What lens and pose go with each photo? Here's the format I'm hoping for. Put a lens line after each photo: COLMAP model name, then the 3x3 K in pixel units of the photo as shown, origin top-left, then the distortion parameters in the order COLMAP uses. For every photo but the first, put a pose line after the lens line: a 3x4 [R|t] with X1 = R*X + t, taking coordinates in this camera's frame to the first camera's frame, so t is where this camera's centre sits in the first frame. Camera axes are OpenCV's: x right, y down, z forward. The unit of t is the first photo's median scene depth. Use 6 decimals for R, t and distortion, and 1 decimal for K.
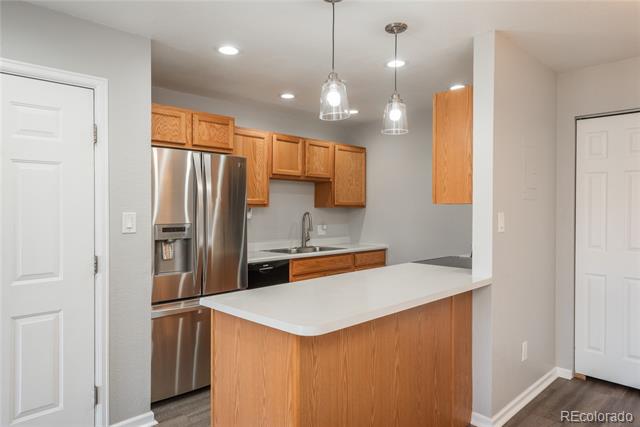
lens RADIAL K [[417.6, 0, 321.8], [0, 417.6, 211.9], [0, 0, 1]] dist [0.031631, -0.000220]
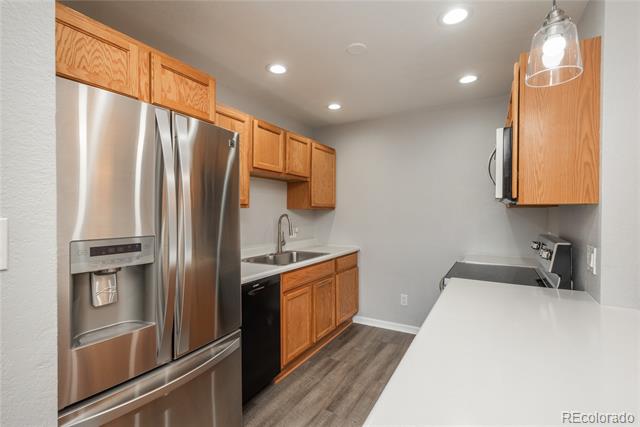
lens RADIAL K [[298.9, 0, 320.0], [0, 298.9, 213.5], [0, 0, 1]] dist [0.015458, -0.000017]
pose [[0.966144, -0.000635, 0.258003, -0.177425], [-0.000035, 0.999997, 0.002594, -0.002955], [-0.258003, -0.002515, 0.966141, 0.496793]]
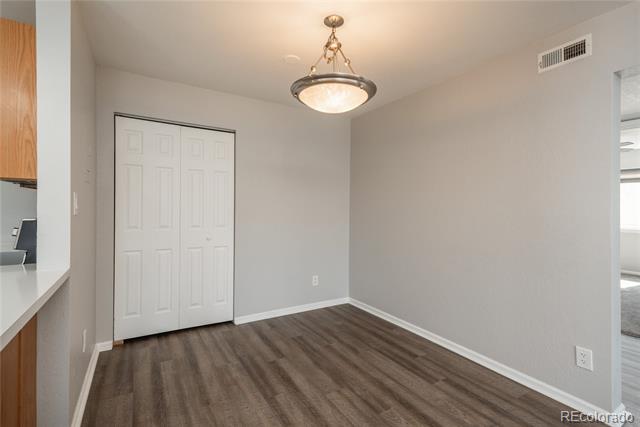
lens RADIAL K [[301.3, 0, 320.2], [0, 301.3, 211.6], [0, 0, 1]] dist [0.012567, -0.000326]
pose [[0.233591, -0.007159, 0.972309, -0.052428], [-0.003396, 0.999961, 0.008179, 0.027607], [-0.972329, -0.005212, 0.233558, 0.283353]]
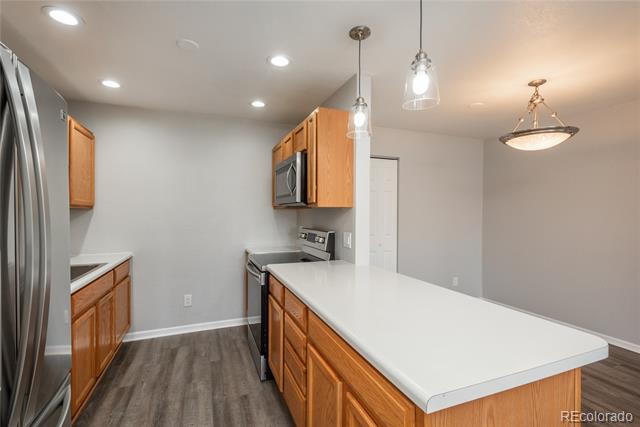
lens RADIAL K [[298.9, 0, 320.0], [0, 298.9, 213.5], [0, 0, 1]] dist [0.015458, -0.000017]
pose [[0.398169, 0.000195, 0.917312, -0.388011], [0.001782, 0.999998, -0.000987, -0.000193], [-0.917310, 0.002028, 0.398168, 0.585765]]
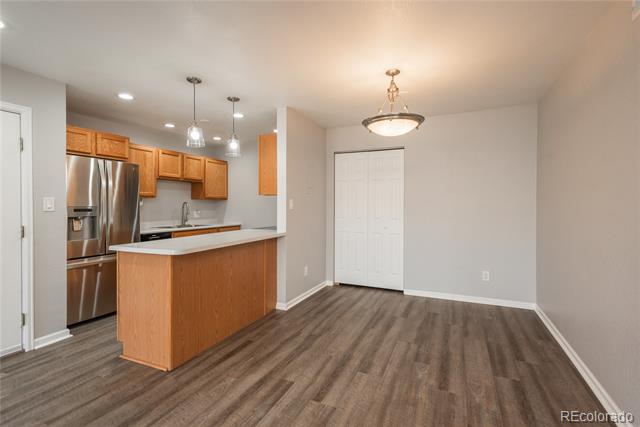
lens RADIAL K [[301.3, 0, 323.4], [0, 301.3, 207.8], [0, 0, 1]] dist [0.017785, -0.000124]
pose [[0.930710, -0.005325, 0.365720, 0.041026], [0.005499, 0.999985, 0.000564, 0.031898], [-0.365718, 0.001486, 0.930725, -0.278775]]
